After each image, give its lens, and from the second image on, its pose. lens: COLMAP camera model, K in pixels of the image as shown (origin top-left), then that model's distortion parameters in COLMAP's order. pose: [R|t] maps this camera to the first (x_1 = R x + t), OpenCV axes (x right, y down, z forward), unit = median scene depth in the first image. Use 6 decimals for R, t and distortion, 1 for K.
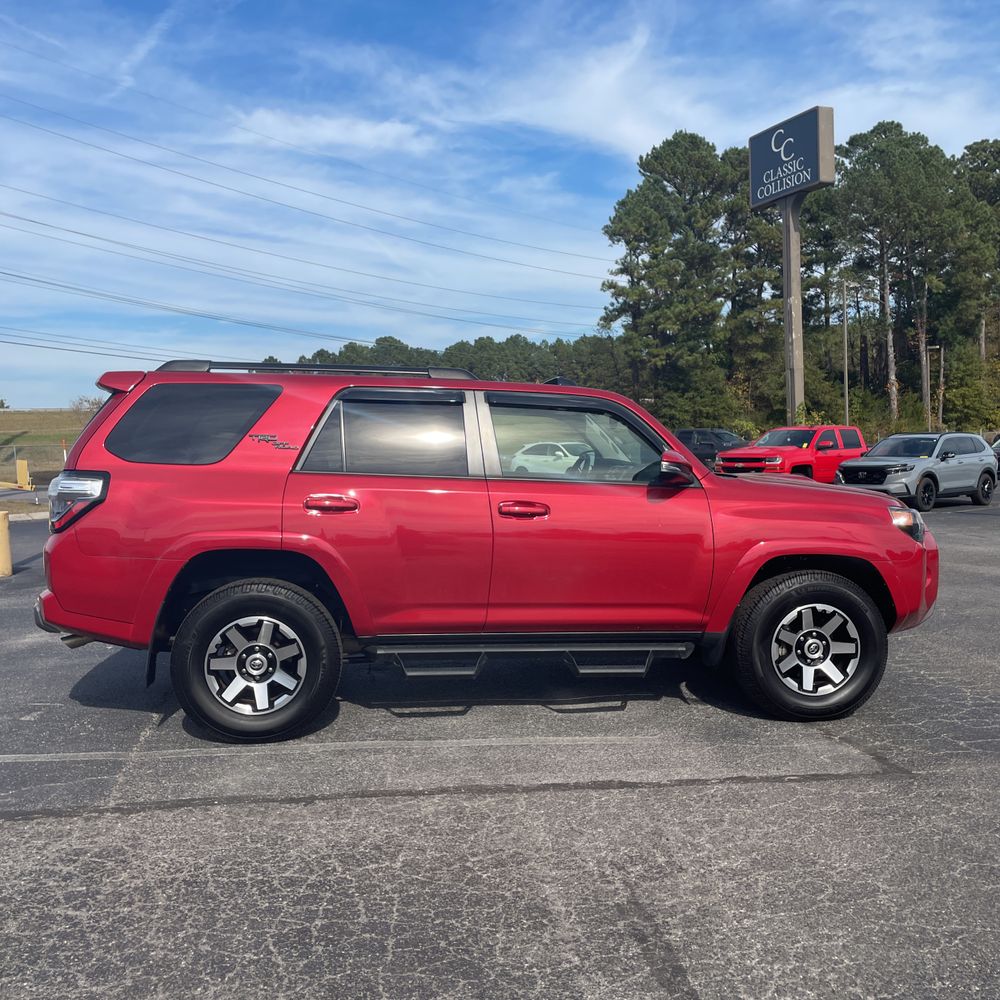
lens RADIAL K [[1019.0, 0, 508.9], [0, 1019.0, 487.9], [0, 0, 1]] dist [0.094637, -0.140345]
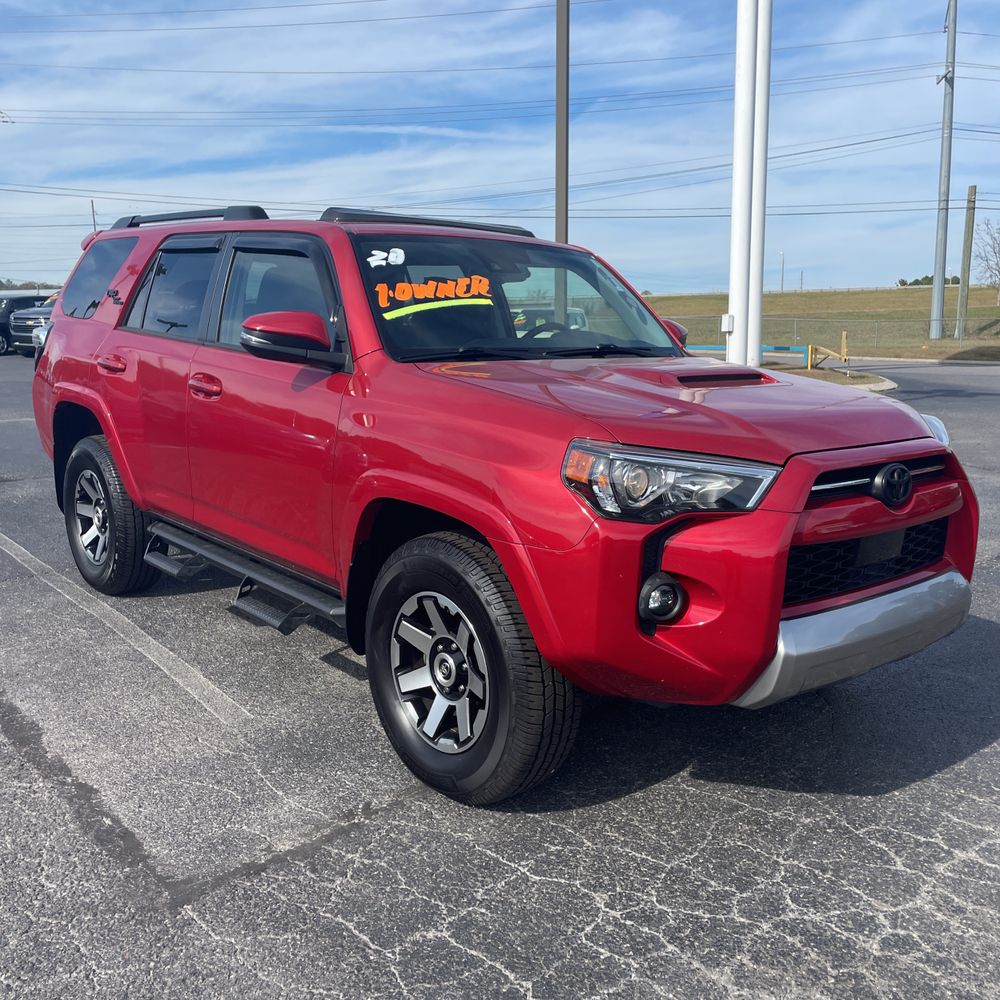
lens RADIAL K [[1019.0, 0, 508.9], [0, 1019.0, 487.9], [0, 0, 1]] dist [0.094637, -0.140345]
pose [[0.553849, 0.152021, -0.818621, 0.738965], [-0.053326, 0.987649, 0.147332, -0.027382], [0.830907, -0.037946, 0.555115, 0.694603]]
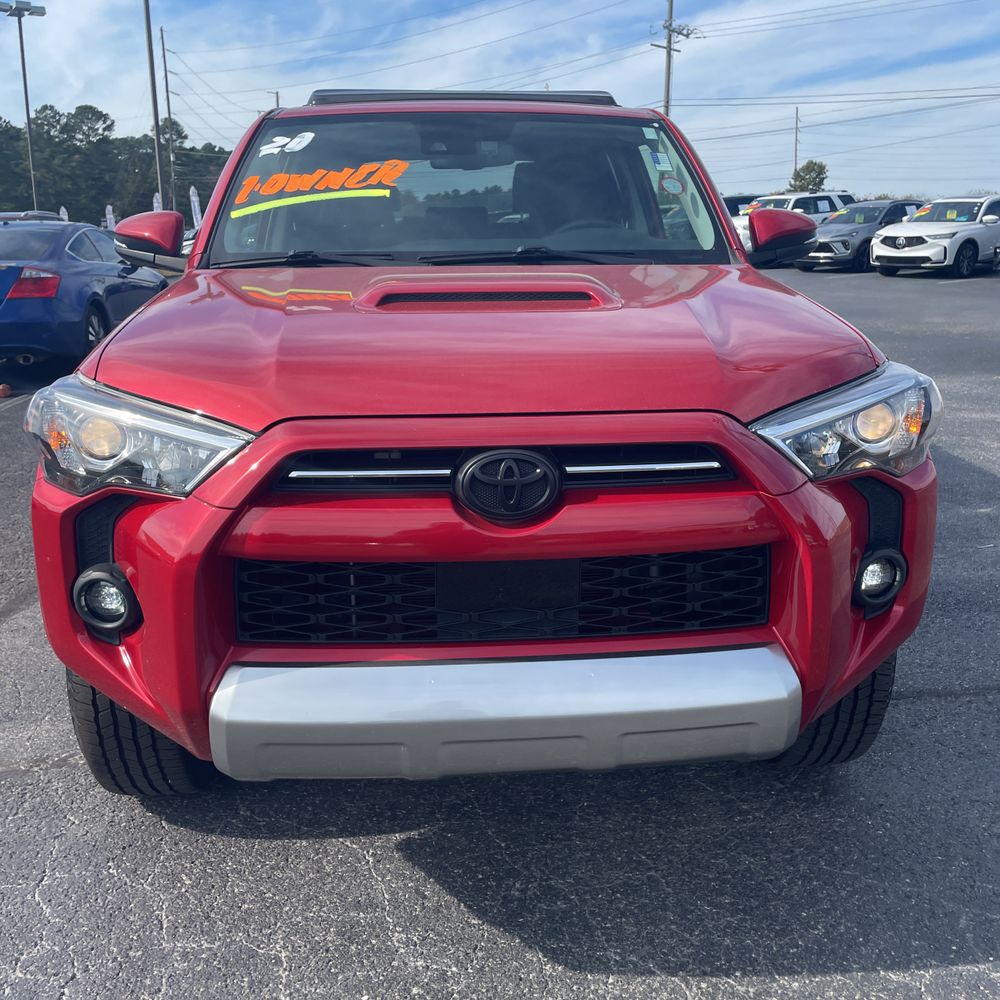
lens RADIAL K [[1015.7, 0, 519.7], [0, 1015.7, 489.7], [0, 0, 1]] dist [0.081323, -0.108268]
pose [[-0.068546, 0.260445, -0.963052, 0.712907], [-0.030459, 0.964327, 0.262957, -0.041475], [0.997183, 0.047358, -0.058168, 1.168555]]
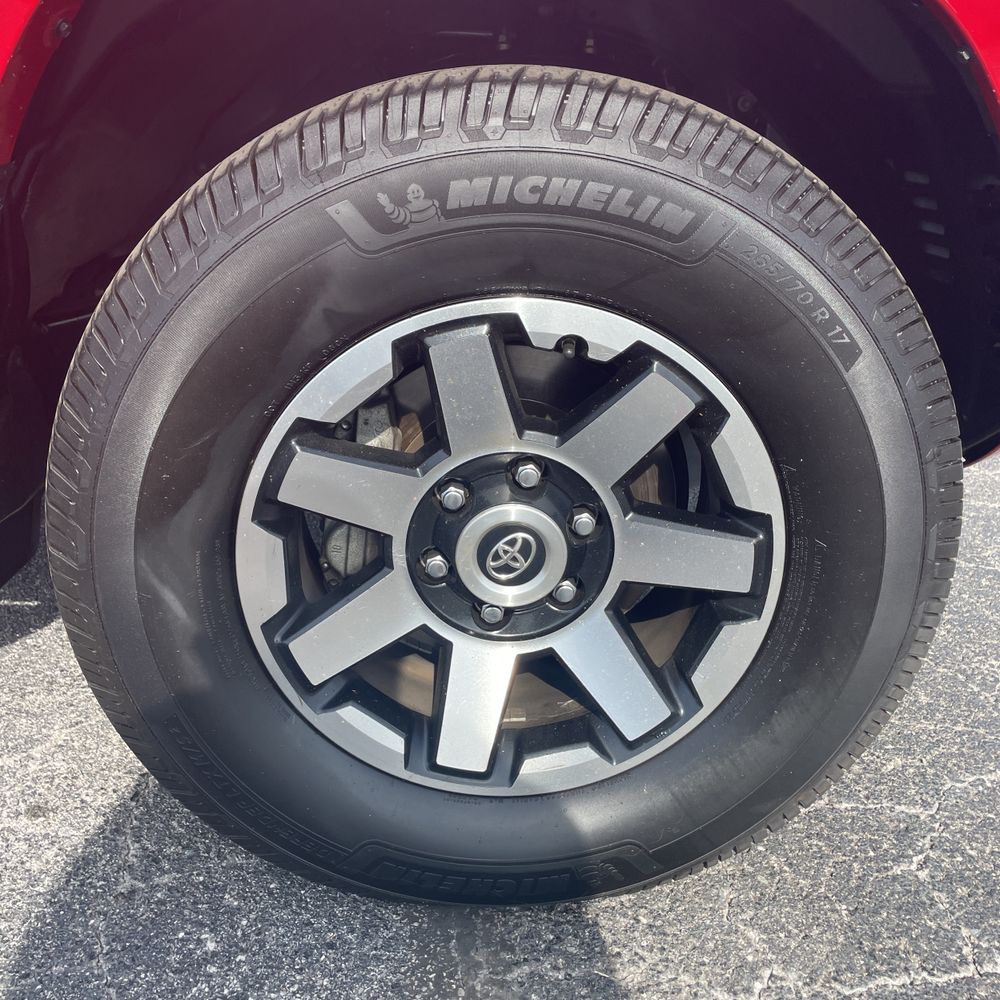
lens RADIAL K [[1019.0, 0, 508.9], [0, 1019.0, 487.9], [0, 0, 1]] dist [0.094637, -0.140345]
pose [[0.996408, 0.055173, -0.064241, 0.295912], [-0.031482, 0.945598, 0.323810, 0.087082], [0.078612, -0.320624, 0.943939, 0.813215]]
